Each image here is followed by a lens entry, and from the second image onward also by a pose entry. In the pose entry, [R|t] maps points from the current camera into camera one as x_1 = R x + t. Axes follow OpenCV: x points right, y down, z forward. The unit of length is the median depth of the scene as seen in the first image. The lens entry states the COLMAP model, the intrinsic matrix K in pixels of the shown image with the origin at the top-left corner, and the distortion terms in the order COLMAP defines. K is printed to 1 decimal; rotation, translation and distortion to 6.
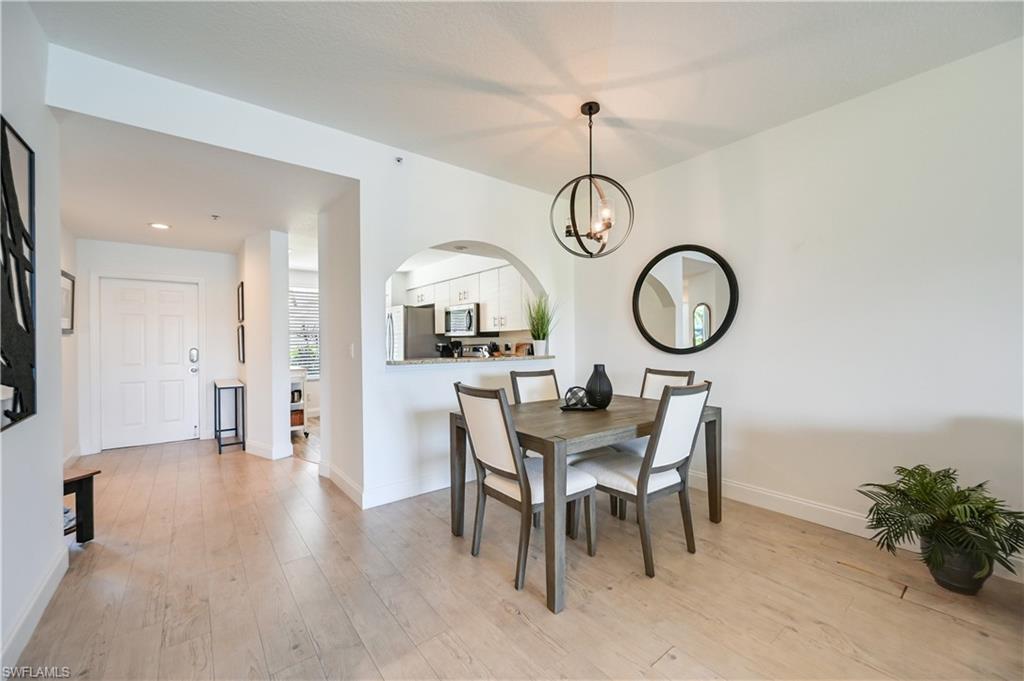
lens RADIAL K [[404.0, 0, 510.4], [0, 404.0, 344.5], [0, 0, 1]] dist [-0.000081, 0.000977]
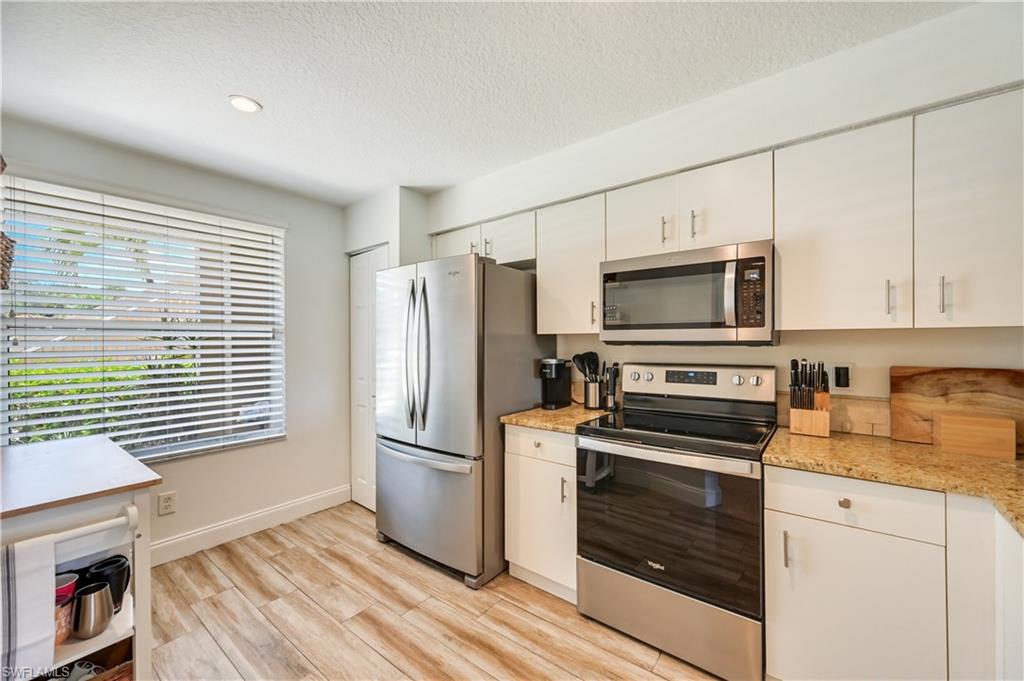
lens RADIAL K [[404.0, 0, 511.2], [0, 404.0, 343.2], [0, 0, 1]] dist [-0.000081, 0.000977]
pose [[0.975872, 0.003530, 0.218316, -0.334644], [-0.002266, 0.999979, -0.006039, -0.017378], [-0.218333, 0.005398, 0.975859, 0.689399]]
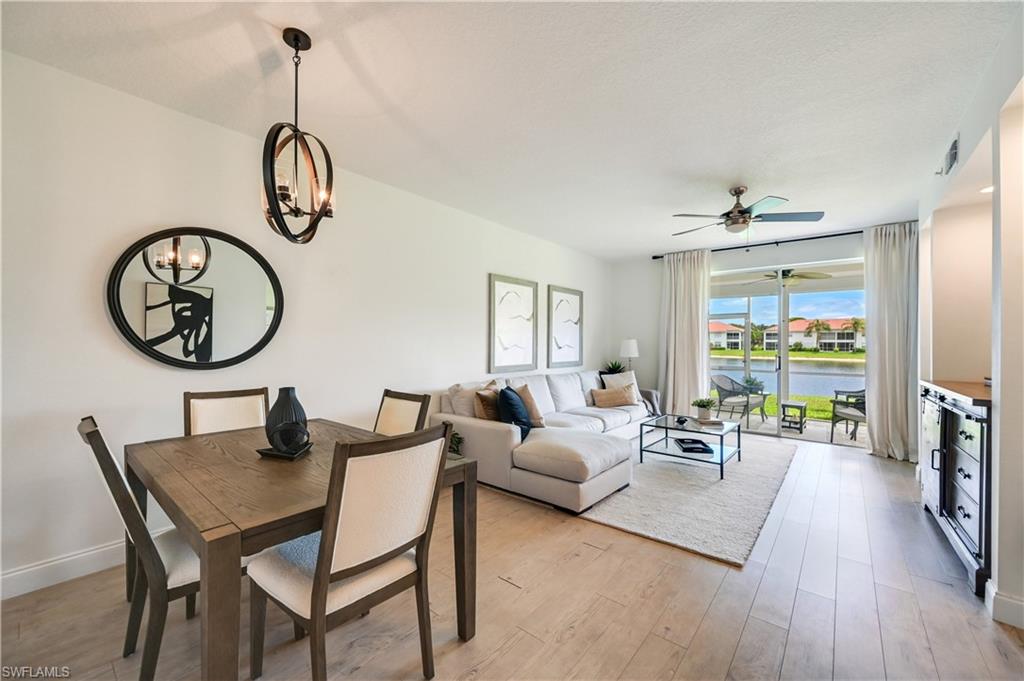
lens RADIAL K [[404.0, 0, 513.9], [0, 404.0, 339.8], [0, 0, 1]] dist [-0.000081, 0.000977]
pose [[-0.207827, 0.014203, 0.978062, -0.281344], [-0.001645, 0.999888, -0.014870, -0.012973], [-0.978164, -0.004699, -0.207780, 0.363568]]
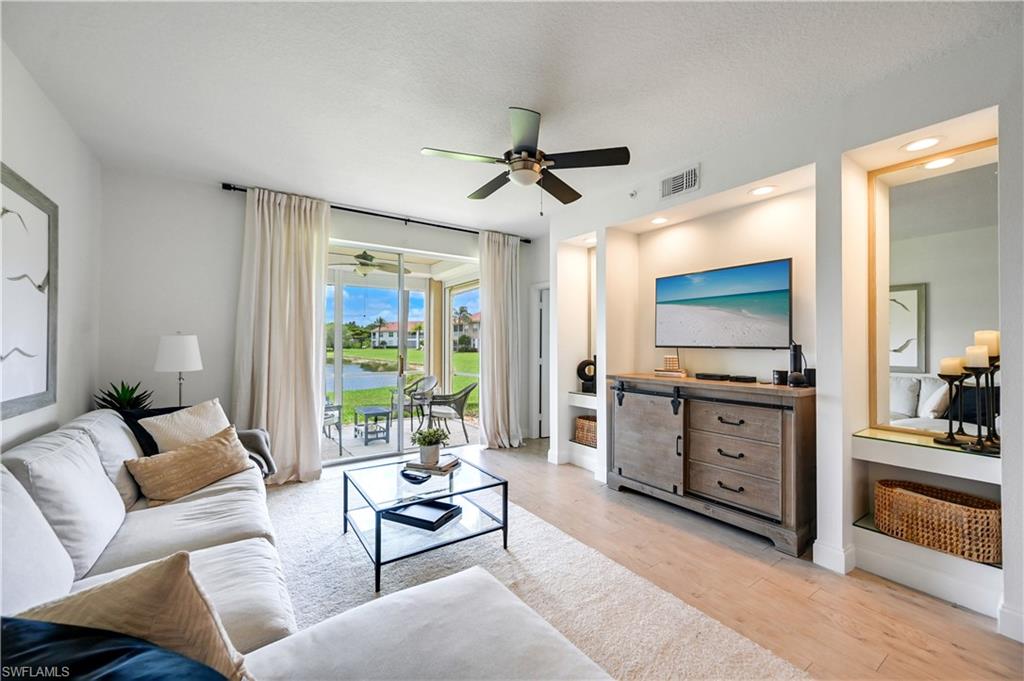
lens RADIAL K [[404.0, 0, 512.7], [0, 404.0, 338.3], [0, 0, 1]] dist [-0.000081, 0.000977]
pose [[-0.997196, 0.007086, 0.074500, 0.285644], [0.006409, 0.999936, -0.009318, -0.019008], [-0.074561, -0.008814, -0.997178, 0.327681]]
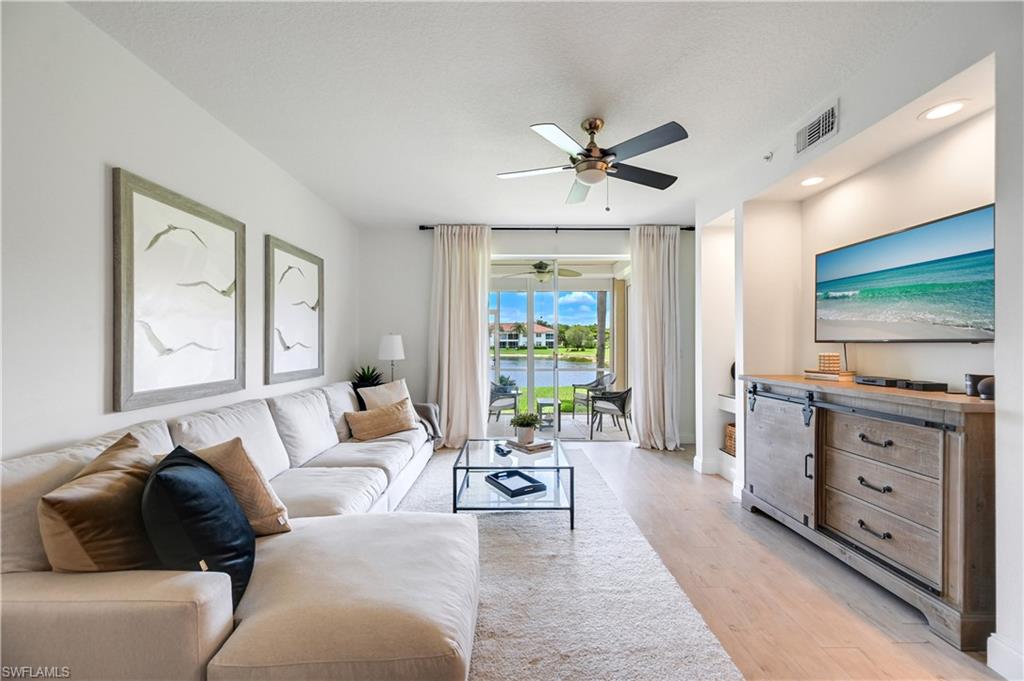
lens RADIAL K [[404.0, 0, 511.9], [0, 404.0, 342.7], [0, 0, 1]] dist [-0.000081, 0.000977]
pose [[-0.786784, 0.010684, 0.617136, 0.080644], [0.009634, 0.999941, -0.005030, -0.009712], [-0.617153, 0.001988, -0.786841, 0.299872]]
